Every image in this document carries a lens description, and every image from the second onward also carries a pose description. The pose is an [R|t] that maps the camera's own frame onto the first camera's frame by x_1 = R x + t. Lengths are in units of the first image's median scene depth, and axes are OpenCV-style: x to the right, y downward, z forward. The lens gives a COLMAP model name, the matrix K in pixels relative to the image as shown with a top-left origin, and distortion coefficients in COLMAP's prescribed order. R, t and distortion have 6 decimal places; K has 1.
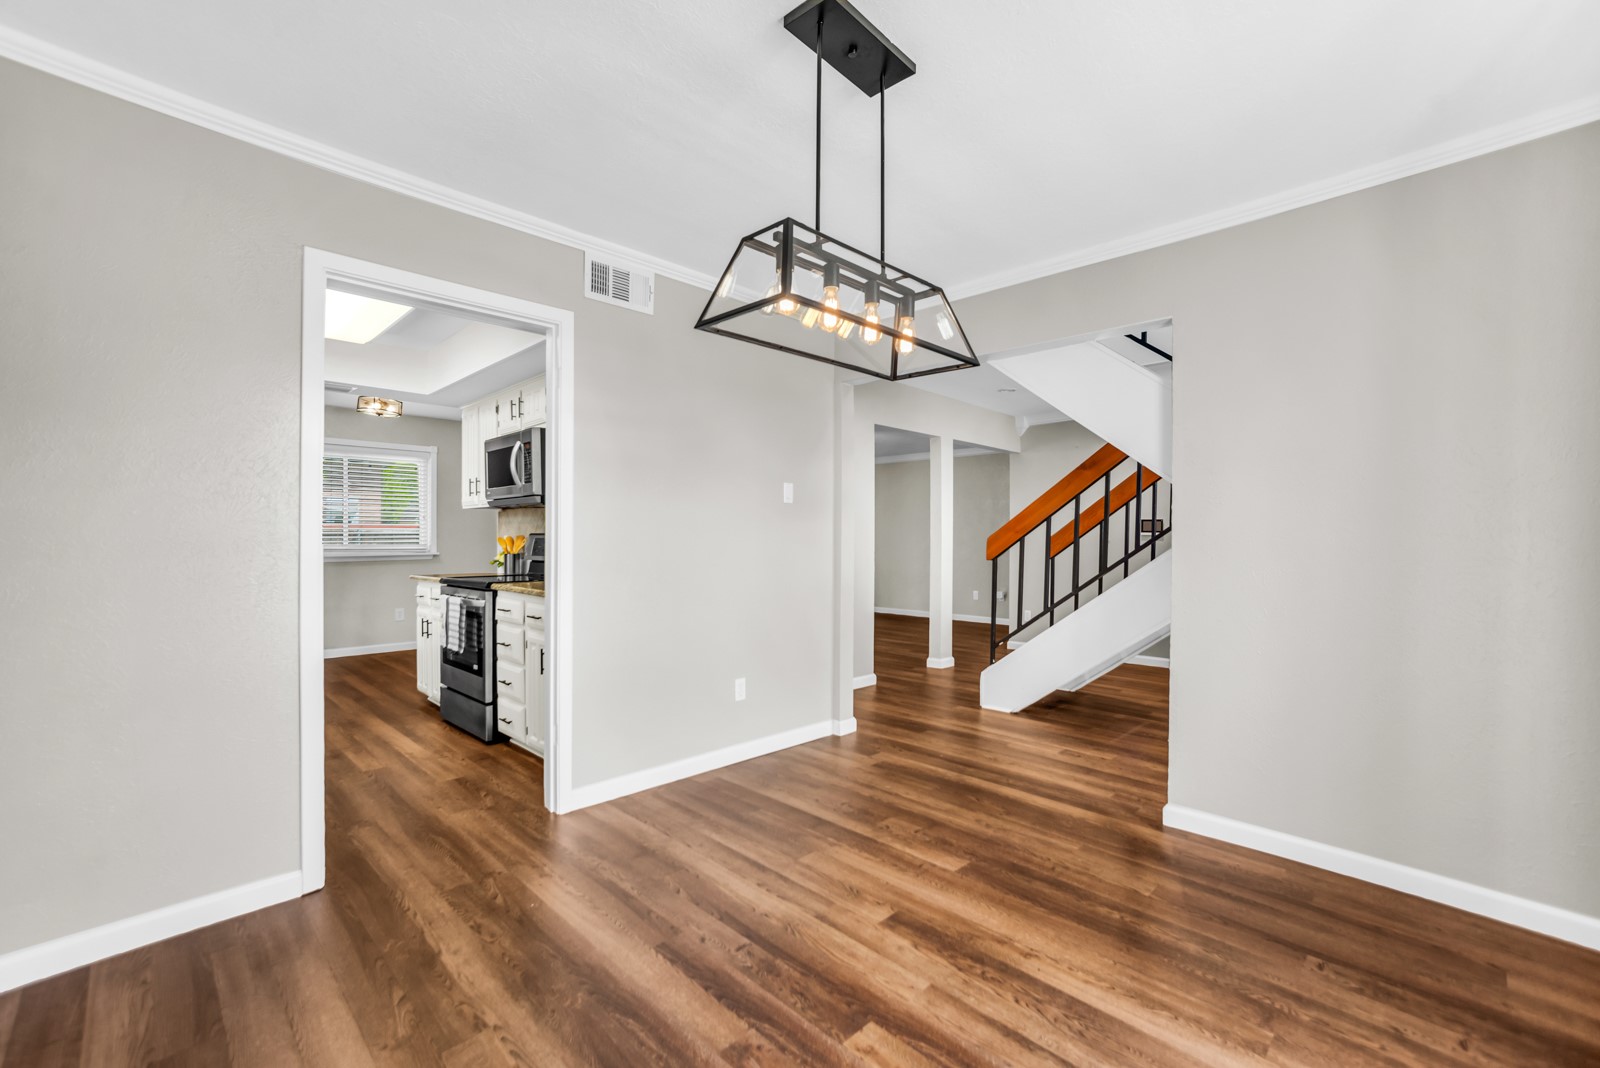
lens RADIAL K [[683.1, 0, 796.3], [0, 683.1, 536.9], [0, 0, 1]] dist [-0.013624, 0.002622]
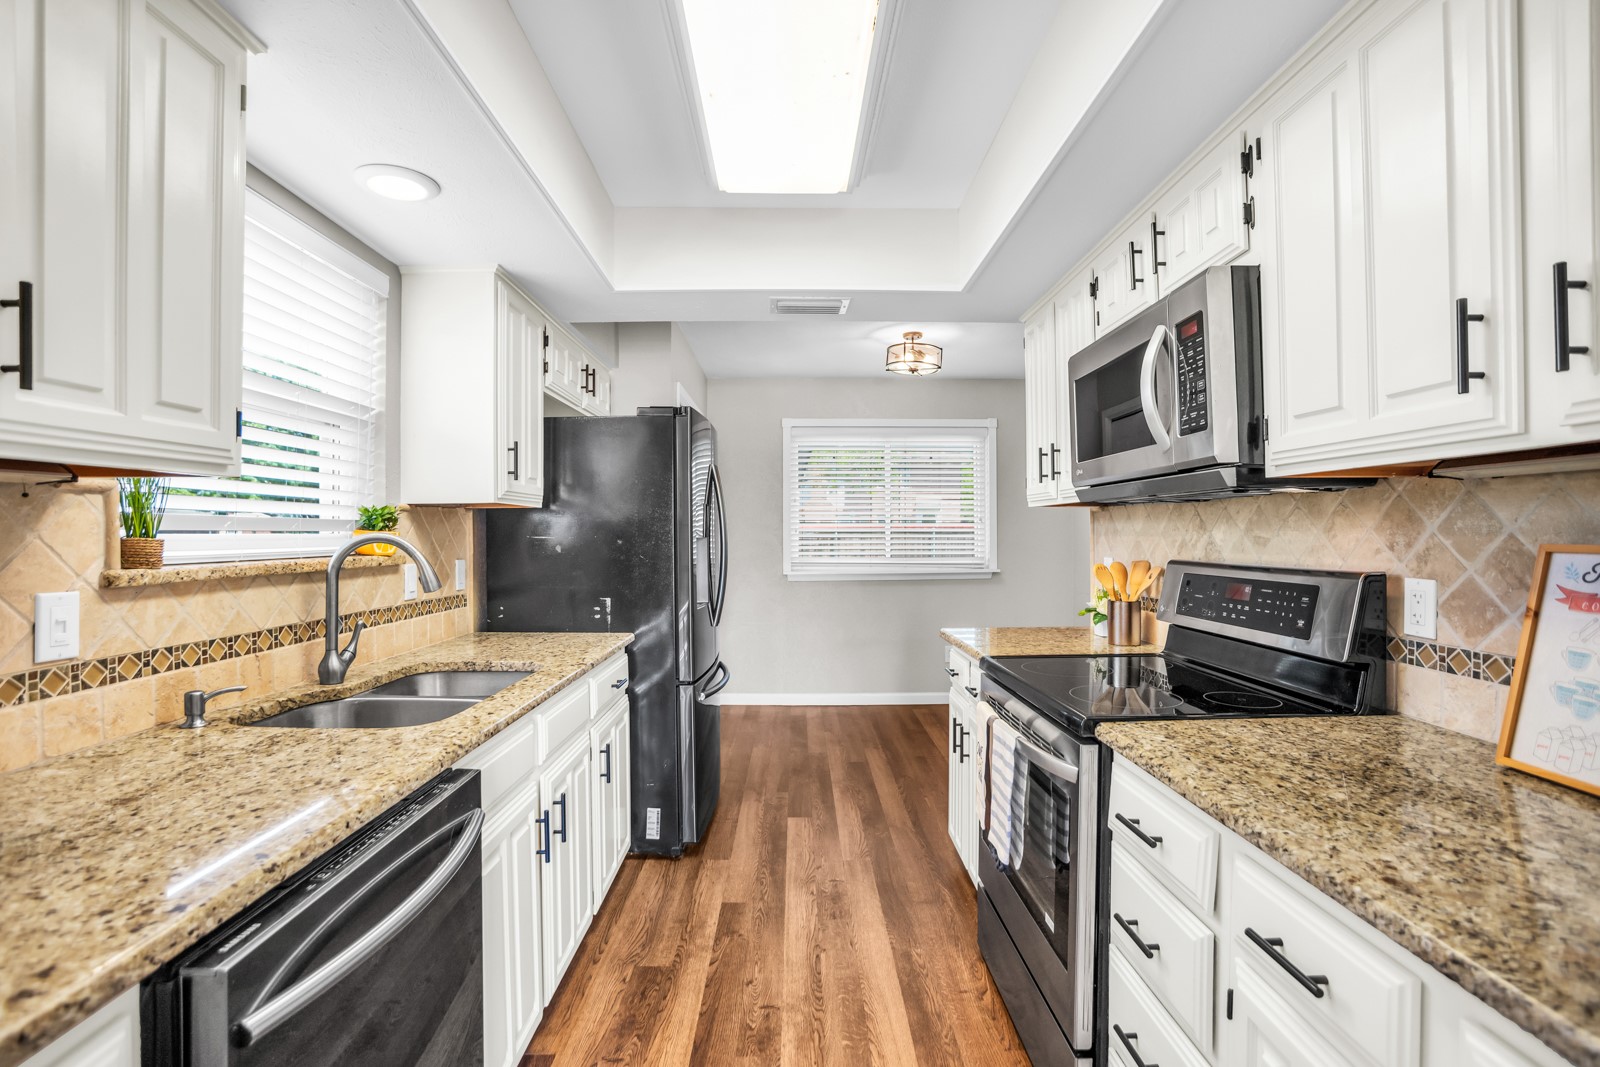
lens RADIAL K [[716.0, 0, 796.4], [0, 716.0, 532.8], [0, 0, 1]] dist [-0.030406, 0.002710]
pose [[0.710604, -0.001483, -0.703591, -0.284781], [0.002162, 0.999998, 0.000076, -0.027696], [0.703589, -0.001575, 0.710606, 0.600319]]
